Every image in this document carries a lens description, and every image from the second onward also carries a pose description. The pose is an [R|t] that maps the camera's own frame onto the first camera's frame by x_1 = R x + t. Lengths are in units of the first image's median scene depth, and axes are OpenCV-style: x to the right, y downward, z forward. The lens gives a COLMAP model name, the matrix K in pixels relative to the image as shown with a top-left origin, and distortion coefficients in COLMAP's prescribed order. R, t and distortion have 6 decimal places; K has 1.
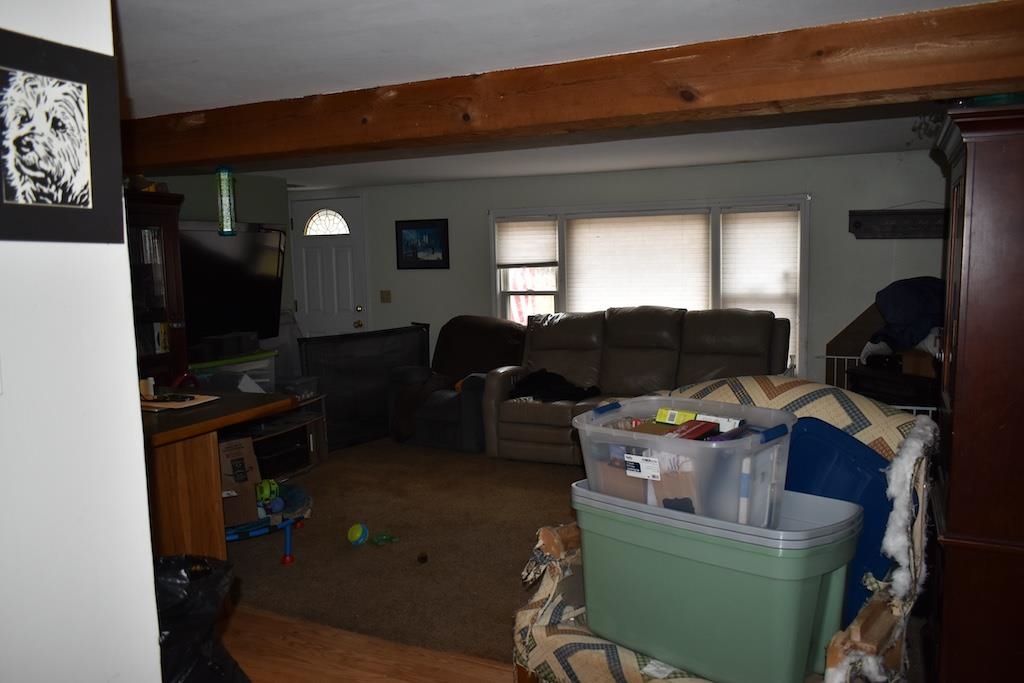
lens RADIAL K [[787.4, 0, 514.6], [0, 787.4, 337.4], [0, 0, 1]] dist [-0.026401, 0.010660]
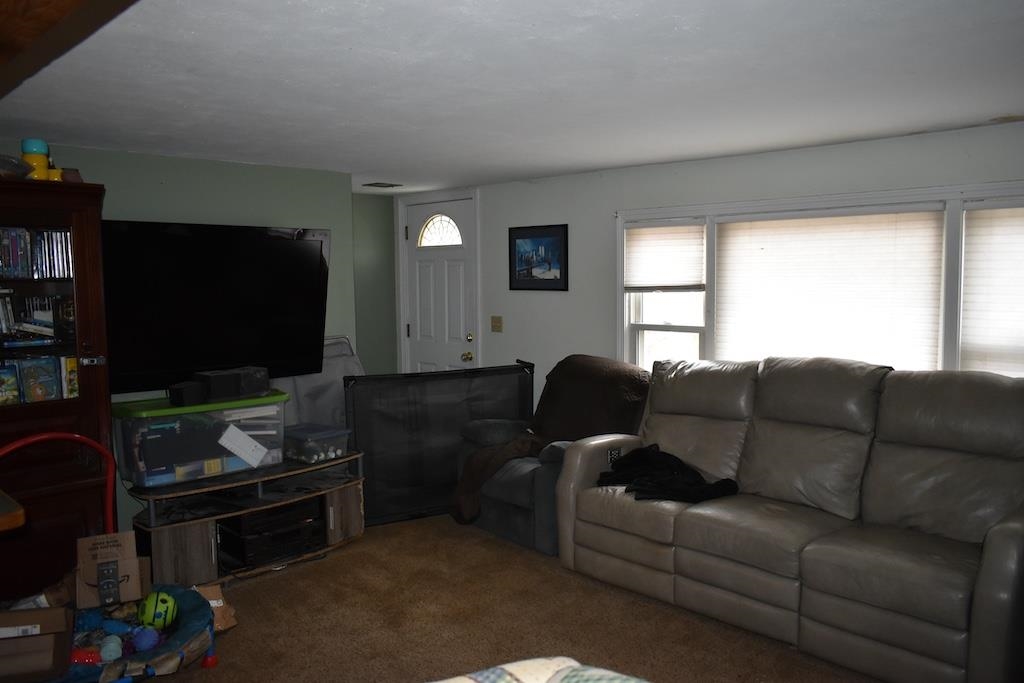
lens RADIAL K [[787.4, 0, 509.4], [0, 787.4, 347.7], [0, 0, 1]] dist [-0.026401, 0.010660]
pose [[0.940783, 0.047424, -0.335677, 0.130891], [-0.050434, 0.998727, -0.000248, -0.033333], [0.335238, 0.017163, 0.941977, 0.303994]]
